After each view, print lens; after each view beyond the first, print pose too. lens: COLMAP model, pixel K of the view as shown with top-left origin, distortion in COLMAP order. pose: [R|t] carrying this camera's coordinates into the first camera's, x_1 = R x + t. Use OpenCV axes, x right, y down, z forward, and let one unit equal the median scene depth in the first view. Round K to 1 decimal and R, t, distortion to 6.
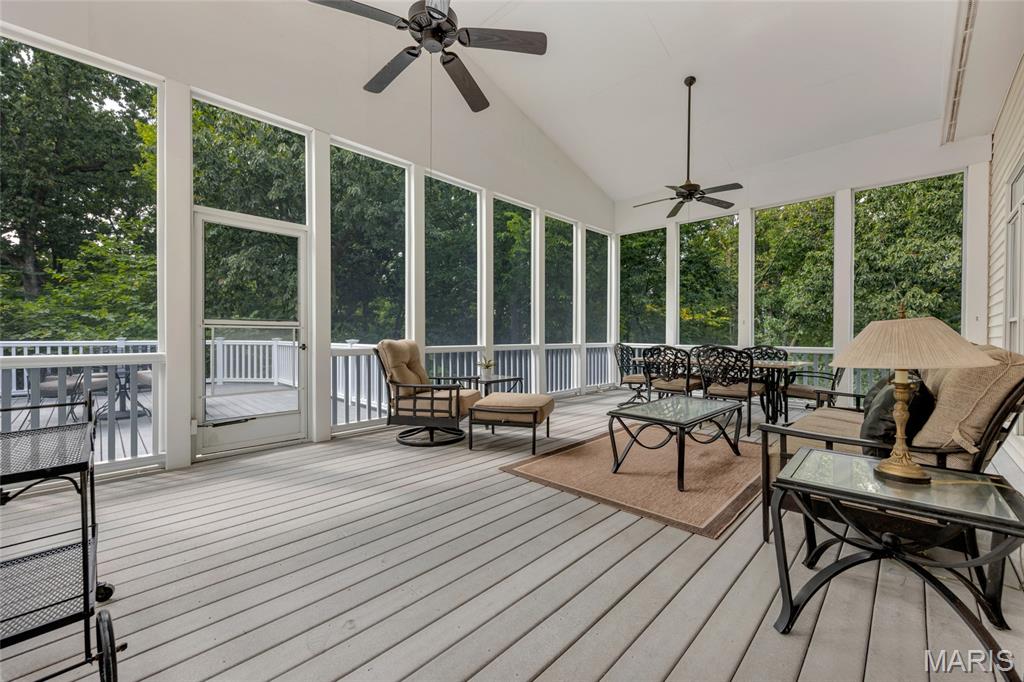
lens RADIAL K [[411.4, 0, 511.3], [0, 411.4, 340.4], [0, 0, 1]] dist [0.002723, -0.000092]
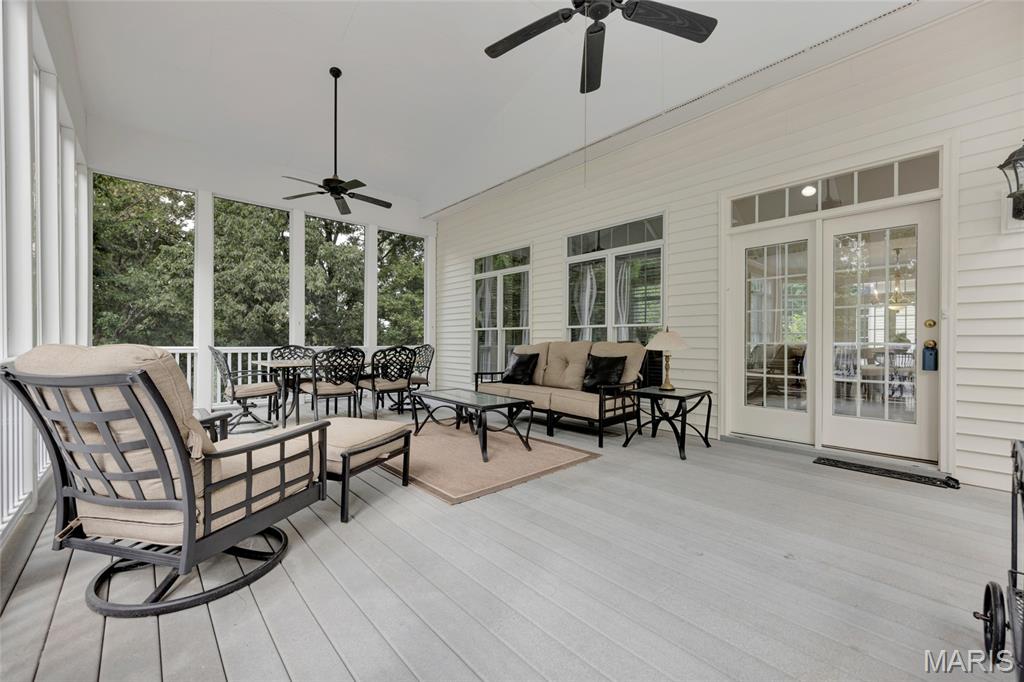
lens RADIAL K [[411.4, 0, 511.9], [0, 411.4, 340.4], [0, 0, 1]] dist [0.002723, -0.000092]
pose [[0.046944, -0.004673, 0.998887, -0.766209], [0.005144, 0.999977, 0.004436, -0.005798], [-0.998884, 0.004930, 0.046967, 0.799532]]
